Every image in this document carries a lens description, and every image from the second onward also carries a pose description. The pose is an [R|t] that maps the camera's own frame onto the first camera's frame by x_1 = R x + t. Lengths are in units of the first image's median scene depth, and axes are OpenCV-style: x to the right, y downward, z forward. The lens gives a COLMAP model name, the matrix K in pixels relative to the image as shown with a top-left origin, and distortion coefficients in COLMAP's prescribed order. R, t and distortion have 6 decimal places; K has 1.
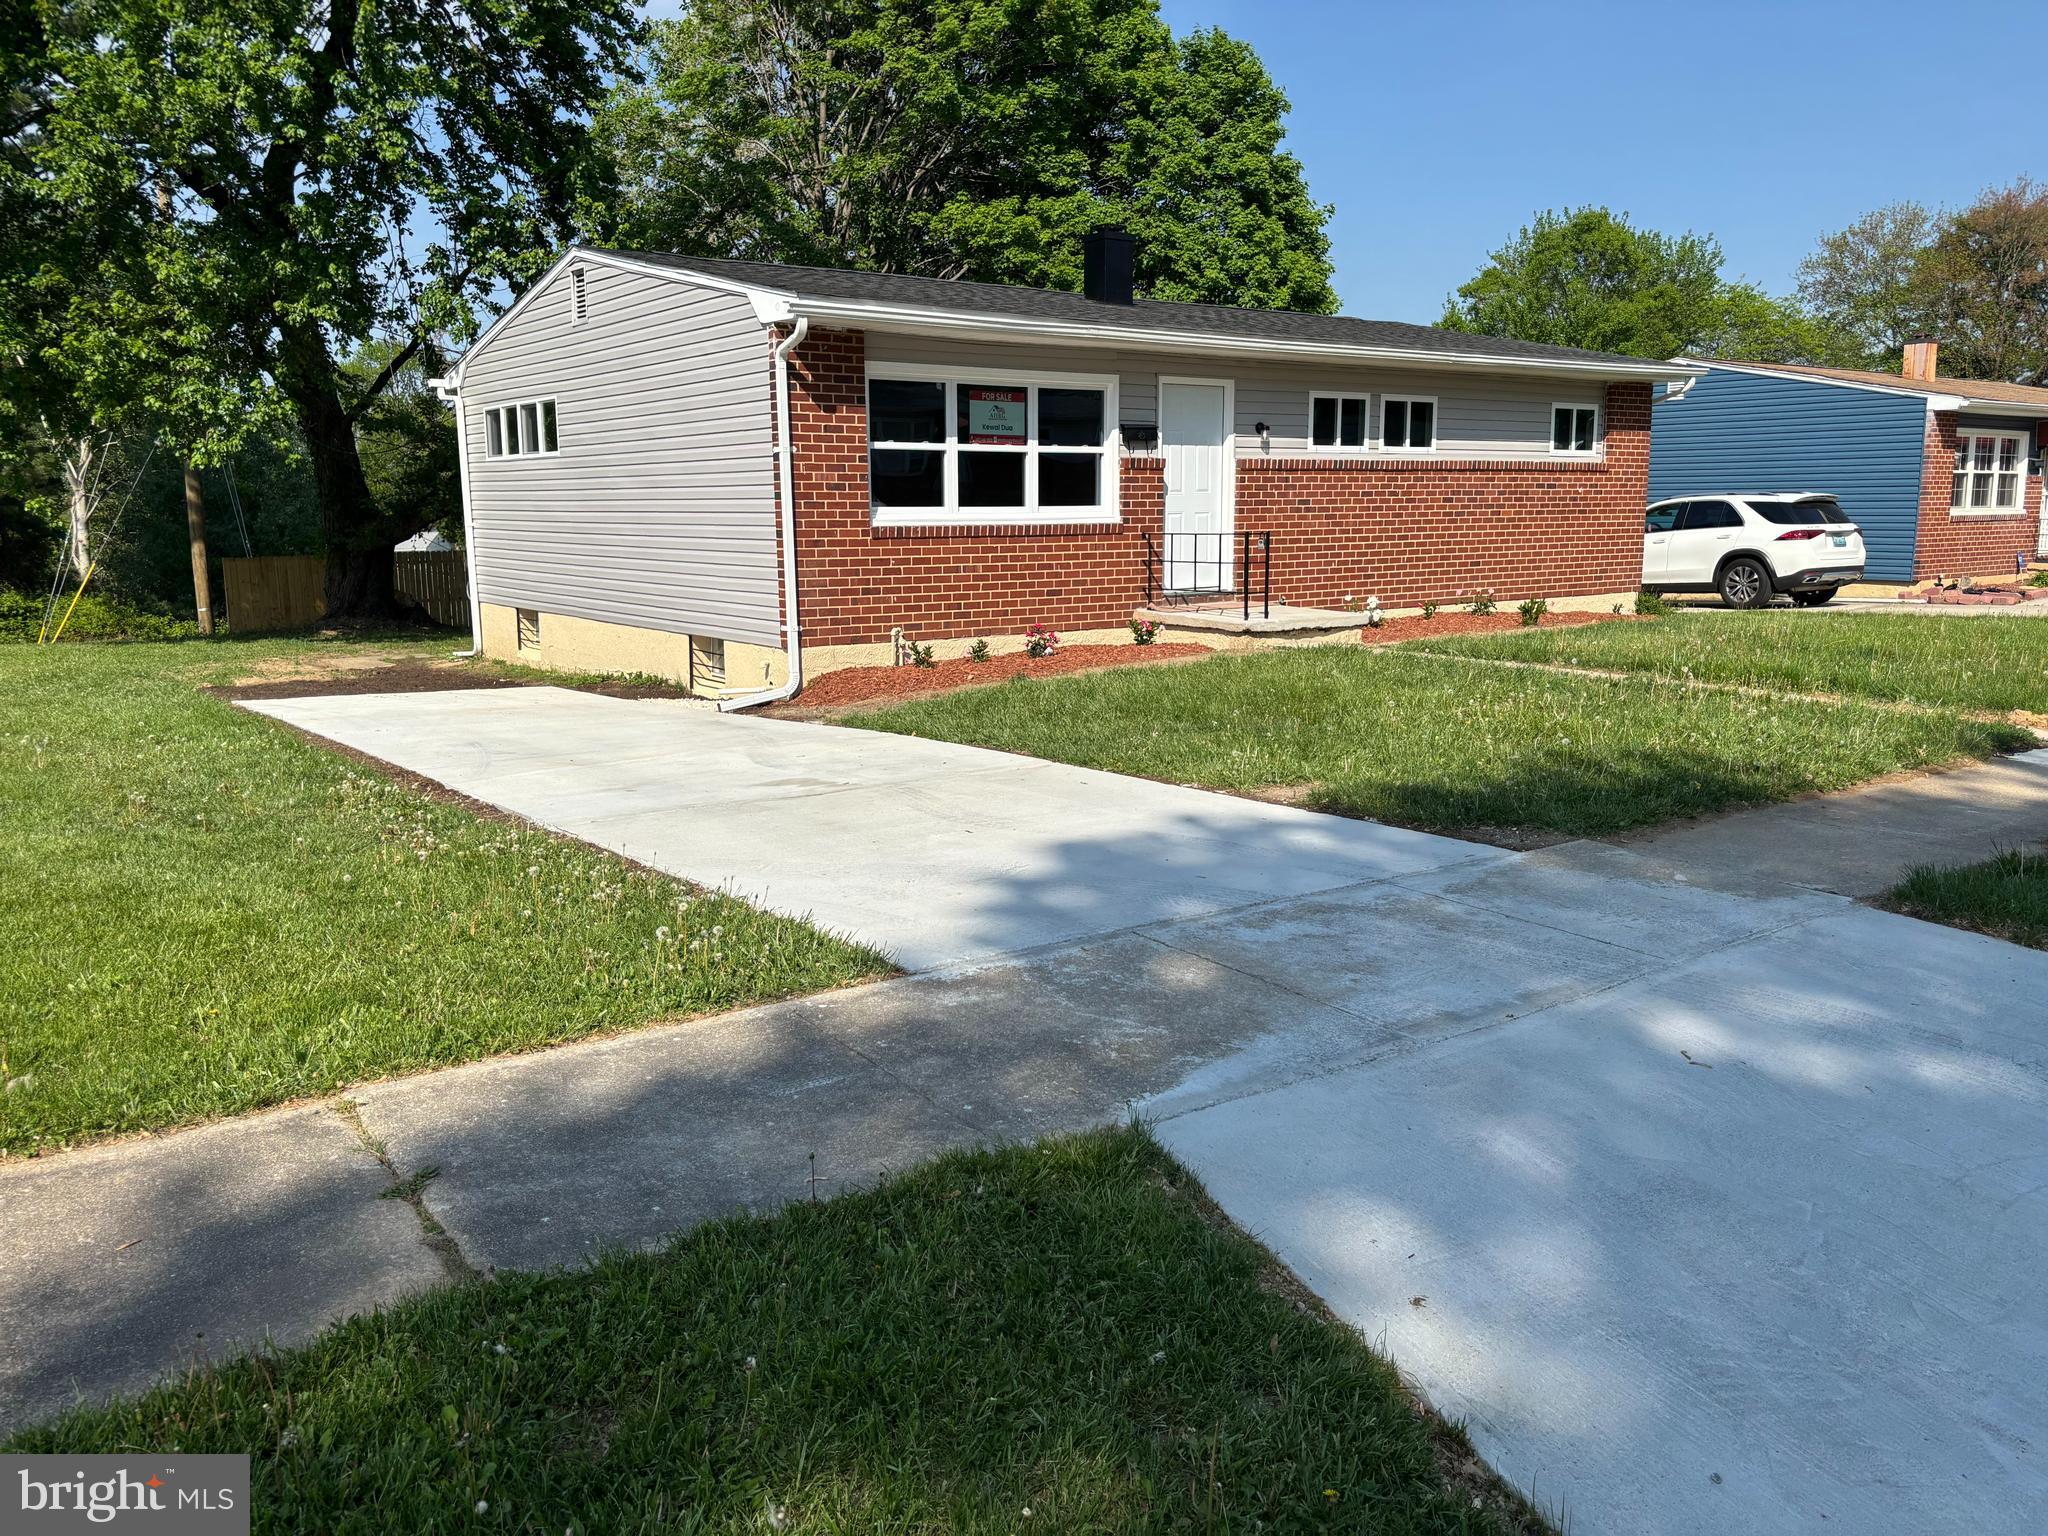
lens RADIAL K [[1563.8, 0, 1035.5], [0, 1563.8, 762.2], [0, 0, 1]] dist [0.062463, -0.069129]
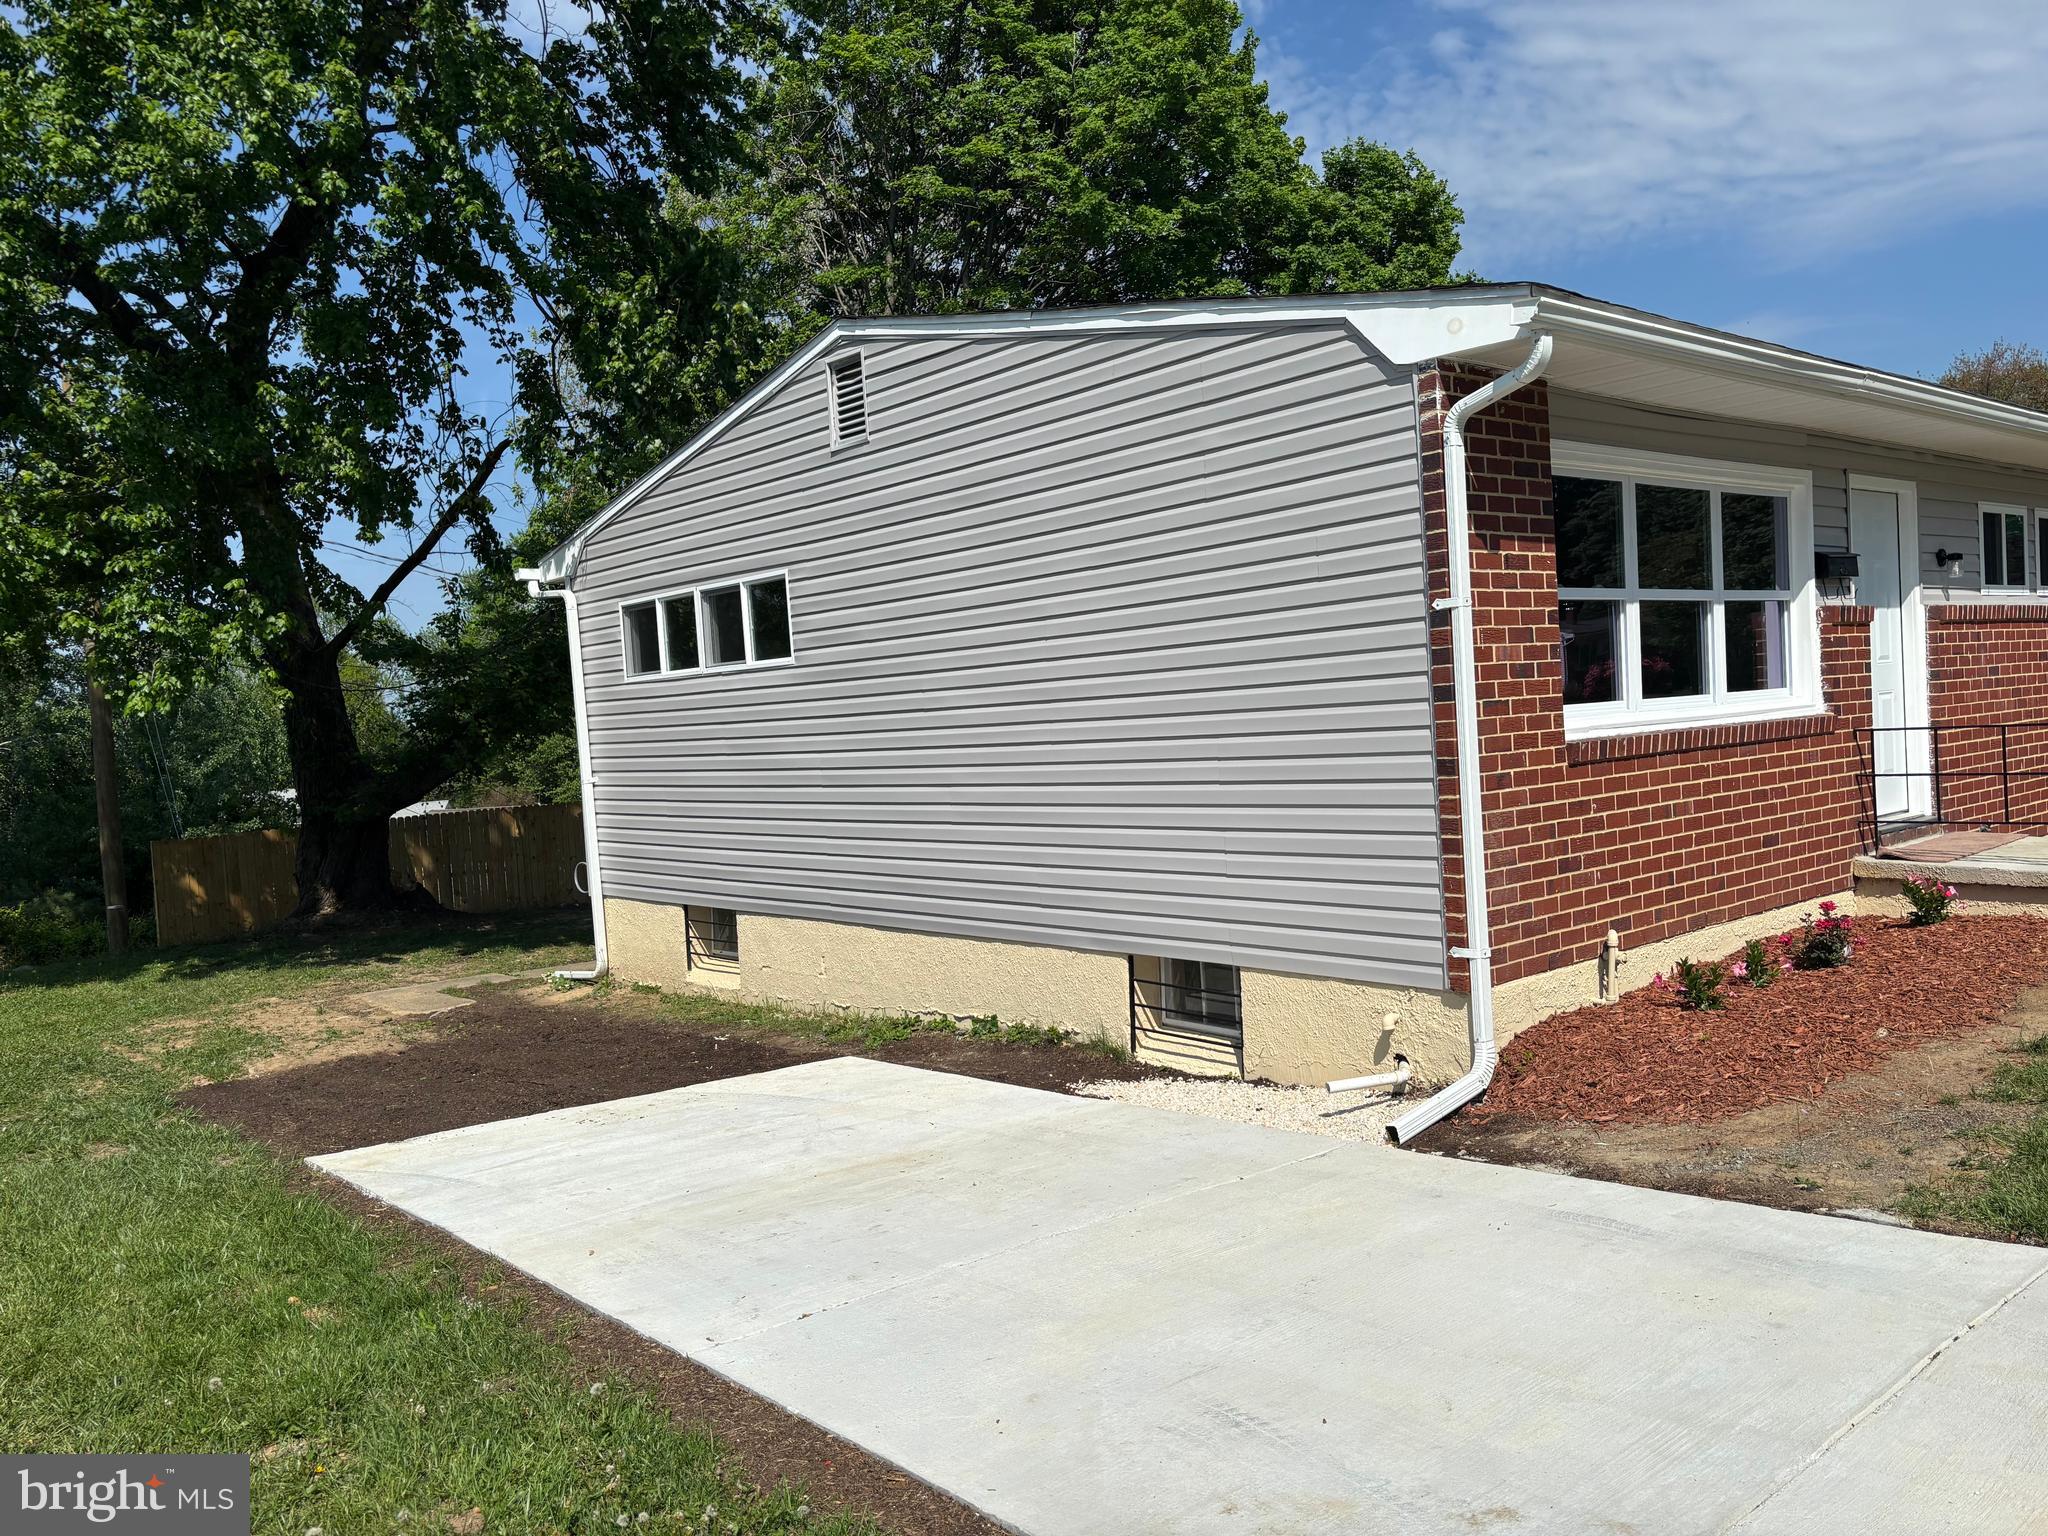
lens RADIAL K [[1563.8, 0, 1005.5], [0, 1563.8, 775.6], [0, 0, 1]] dist [0.062463, -0.069129]
pose [[0.995464, -0.057655, 0.075679, -0.292920], [0.066832, 0.989910, -0.124945, -0.075516], [-0.067712, 0.129436, 0.989273, 0.430110]]
